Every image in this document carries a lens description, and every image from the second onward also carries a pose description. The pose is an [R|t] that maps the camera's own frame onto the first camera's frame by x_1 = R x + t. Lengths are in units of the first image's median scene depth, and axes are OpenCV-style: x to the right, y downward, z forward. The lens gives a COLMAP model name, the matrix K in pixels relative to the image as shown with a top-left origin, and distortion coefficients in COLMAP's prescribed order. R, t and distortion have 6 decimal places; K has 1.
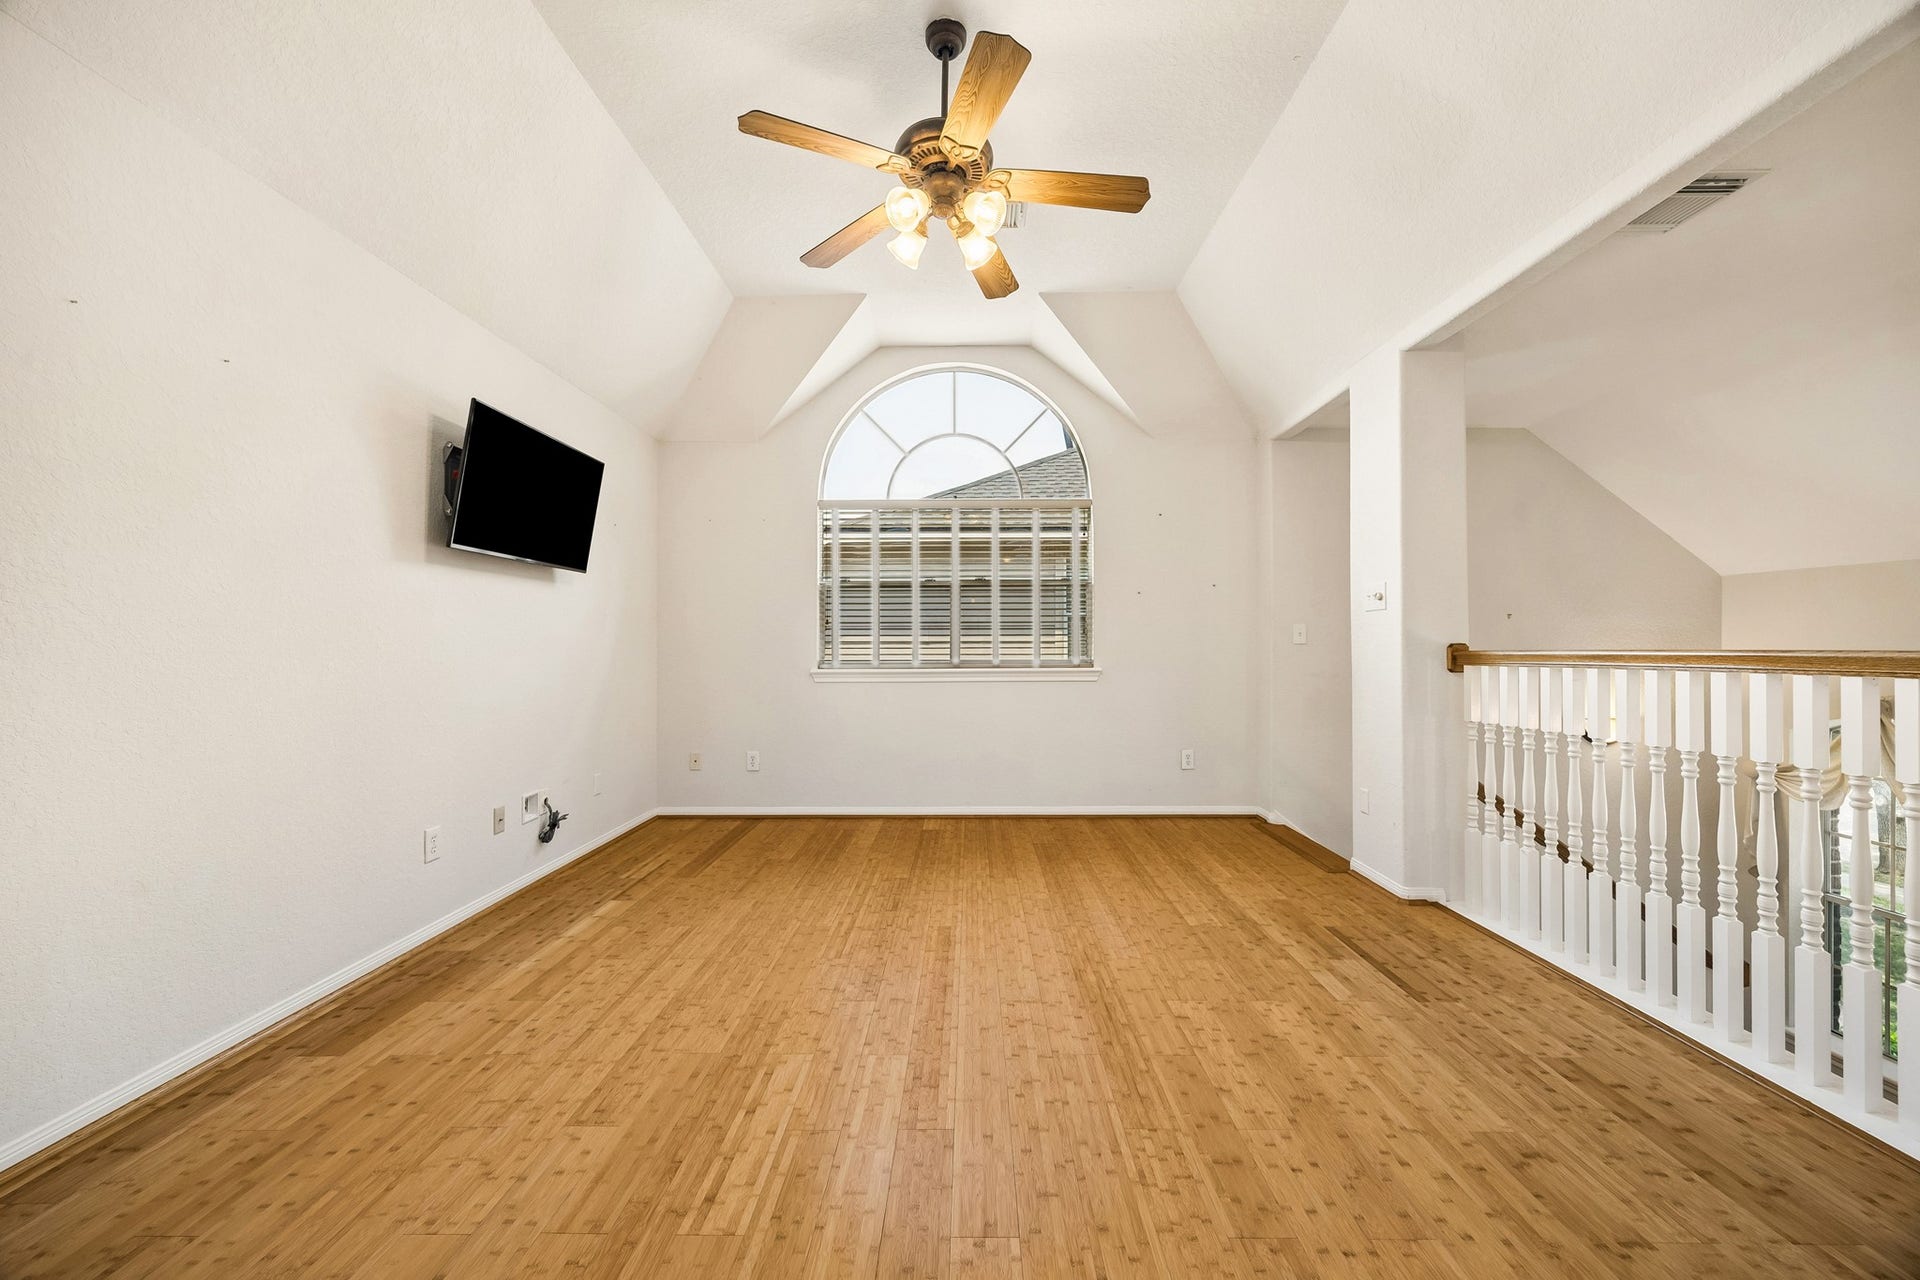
lens RADIAL K [[734.0, 0, 964.0], [0, 734.0, 645.5], [0, 0, 1]] dist [0.000478, 0.000142]
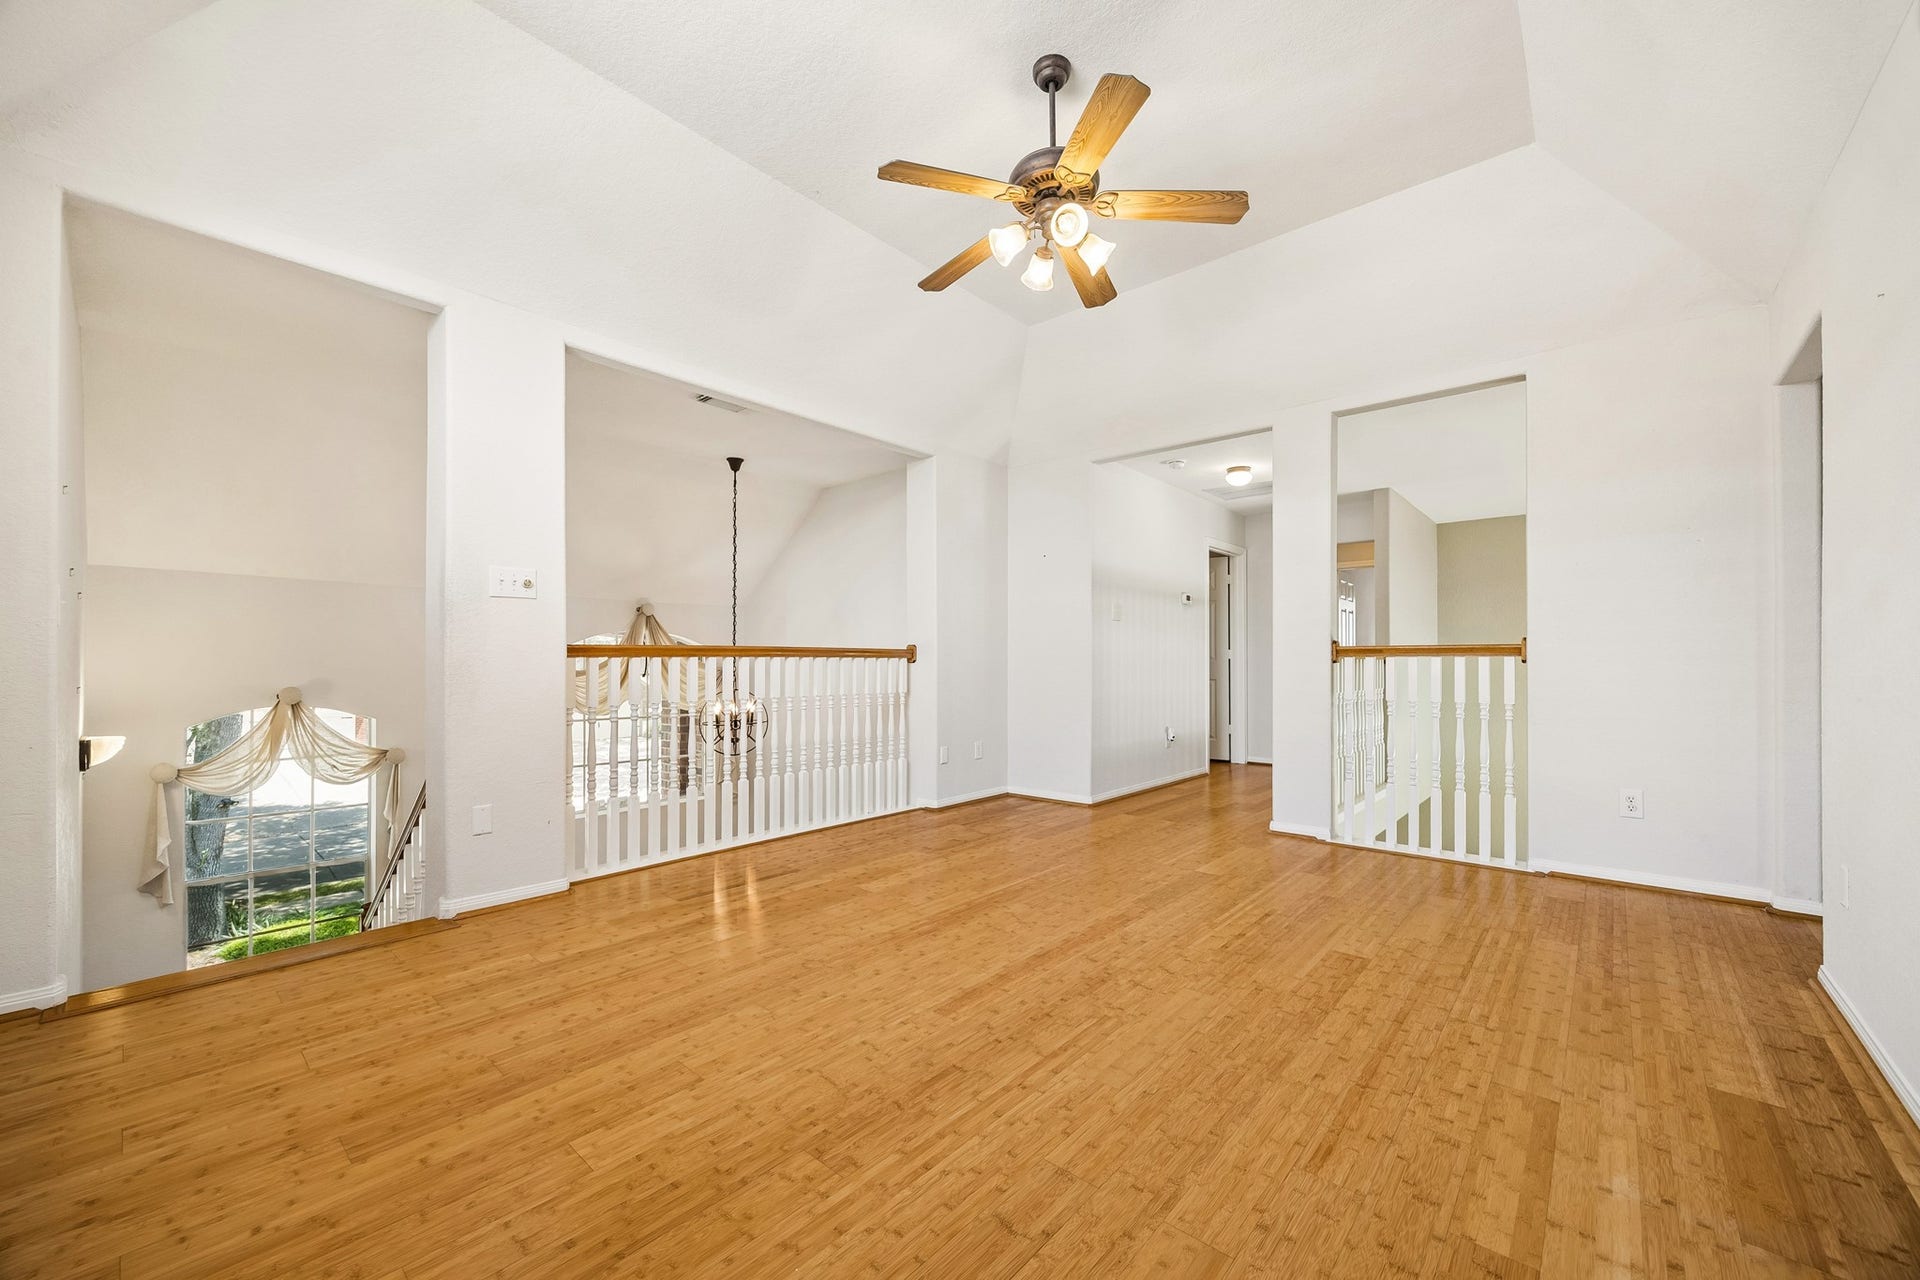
lens RADIAL K [[734.0, 0, 967.5], [0, 734.0, 655.6], [0, 0, 1]] dist [0.000478, 0.000142]
pose [[-0.758915, 0.011189, 0.651094, -0.681814], [0.002028, 0.999888, -0.014818, 0.056447], [-0.651187, -0.009925, -0.758853, 2.011260]]
